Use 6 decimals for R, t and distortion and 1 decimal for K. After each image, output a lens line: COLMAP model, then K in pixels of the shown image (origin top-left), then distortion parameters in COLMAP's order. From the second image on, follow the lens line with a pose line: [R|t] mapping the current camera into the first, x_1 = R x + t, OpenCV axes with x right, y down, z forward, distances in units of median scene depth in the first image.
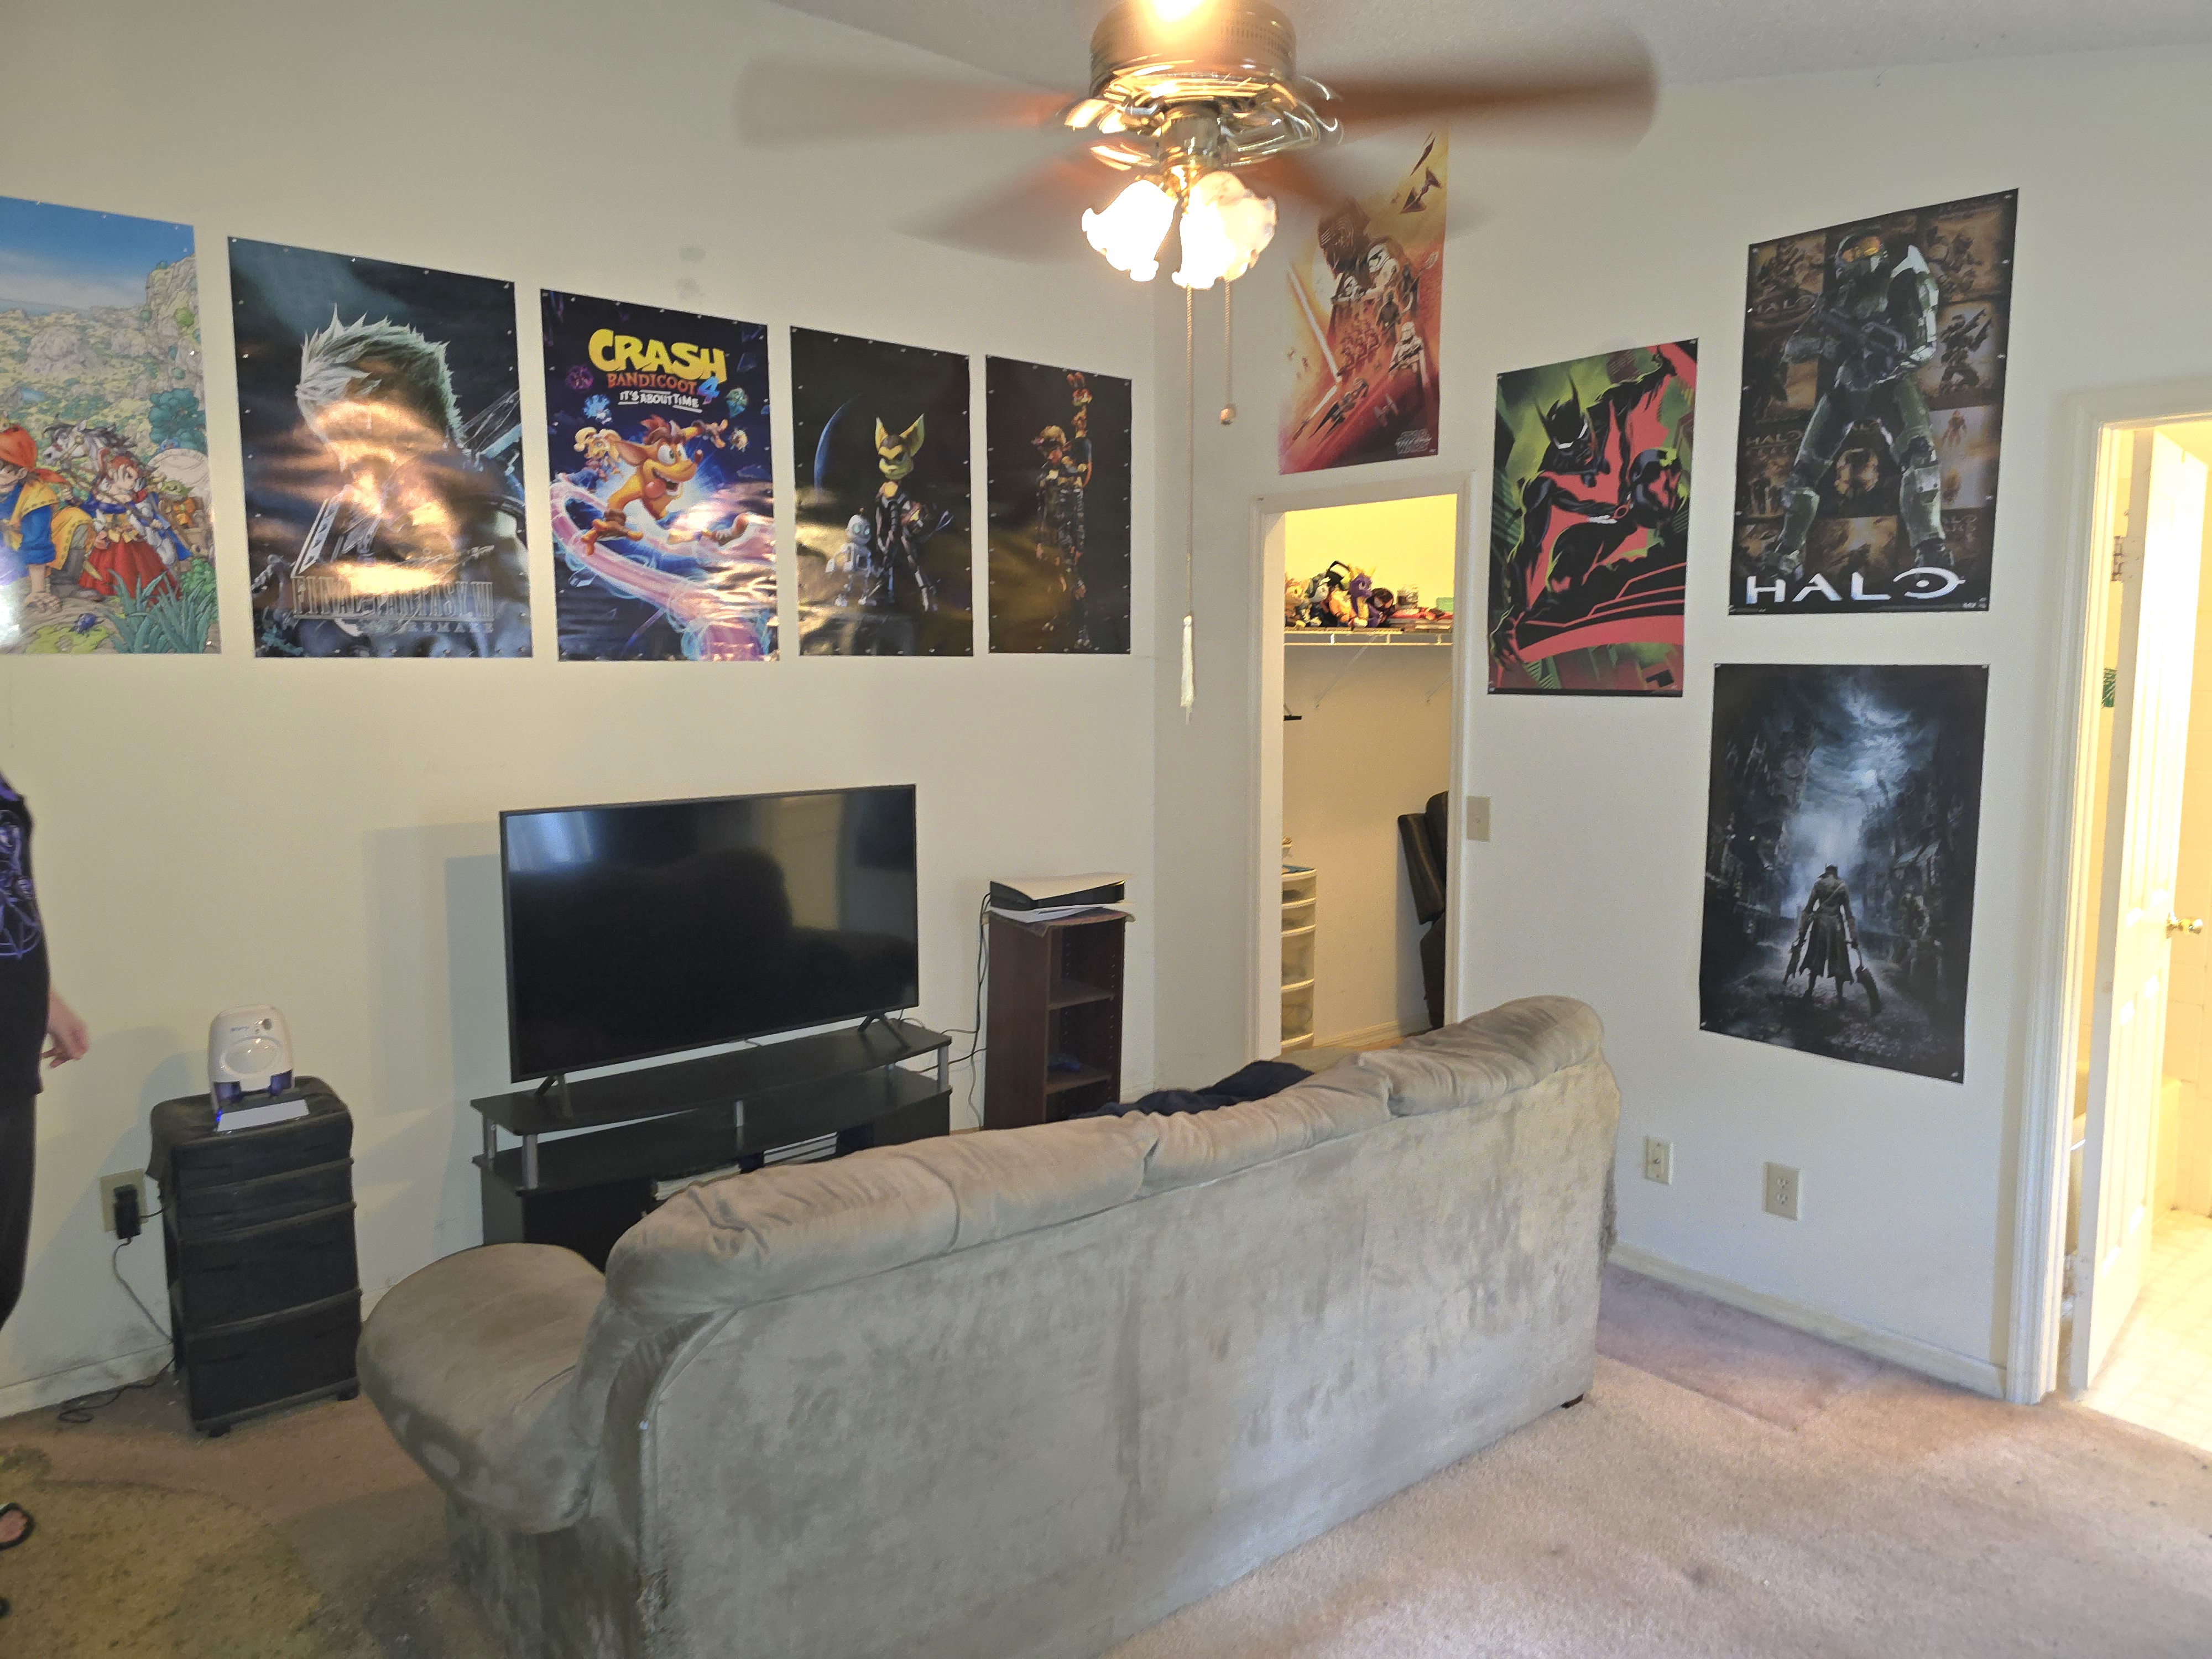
lens RADIAL K [[1491.6, 0, 1139.0], [0, 1491.6, 845.1], [0, 0, 1]] dist [0.064004, -0.053320]
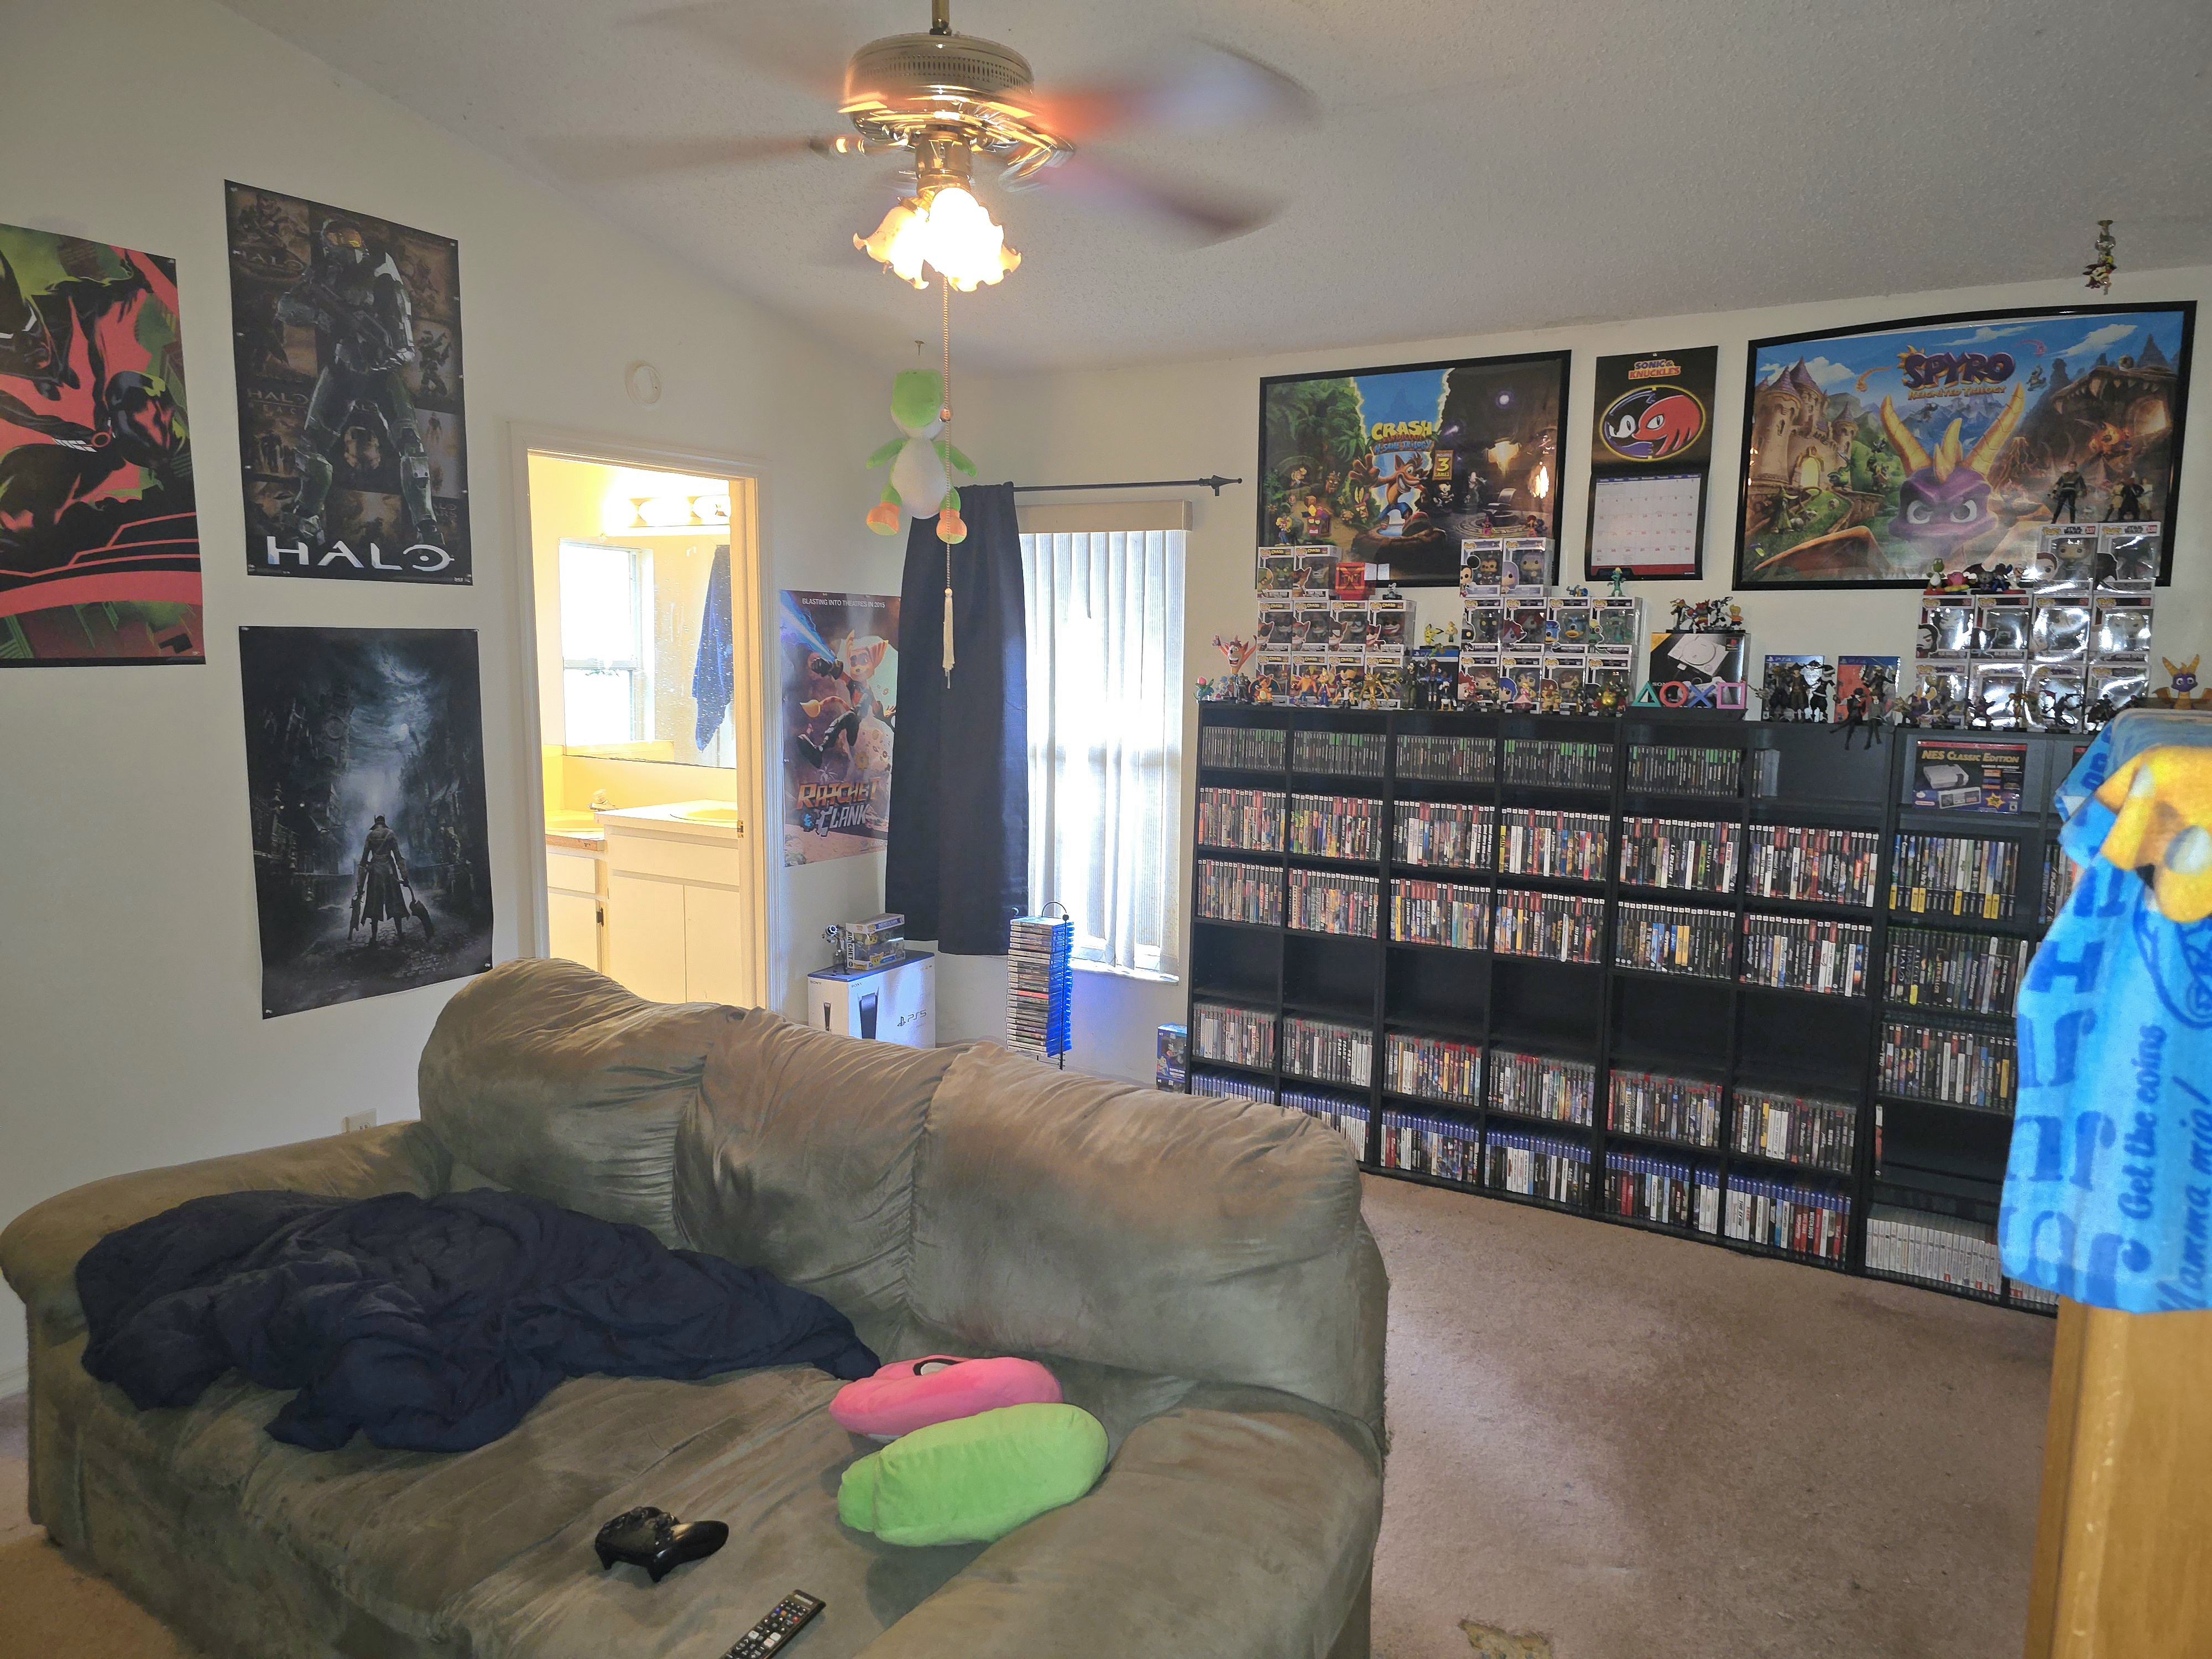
lens RADIAL K [[1491.6, 0, 1139.0], [0, 1491.6, 845.1], [0, 0, 1]] dist [0.064004, -0.053320]
pose [[-0.320279, -0.144780, 0.936194, -0.698330], [0.103422, 0.977001, 0.186473, -0.107006], [-0.941661, 0.156546, -0.297940, 0.786338]]
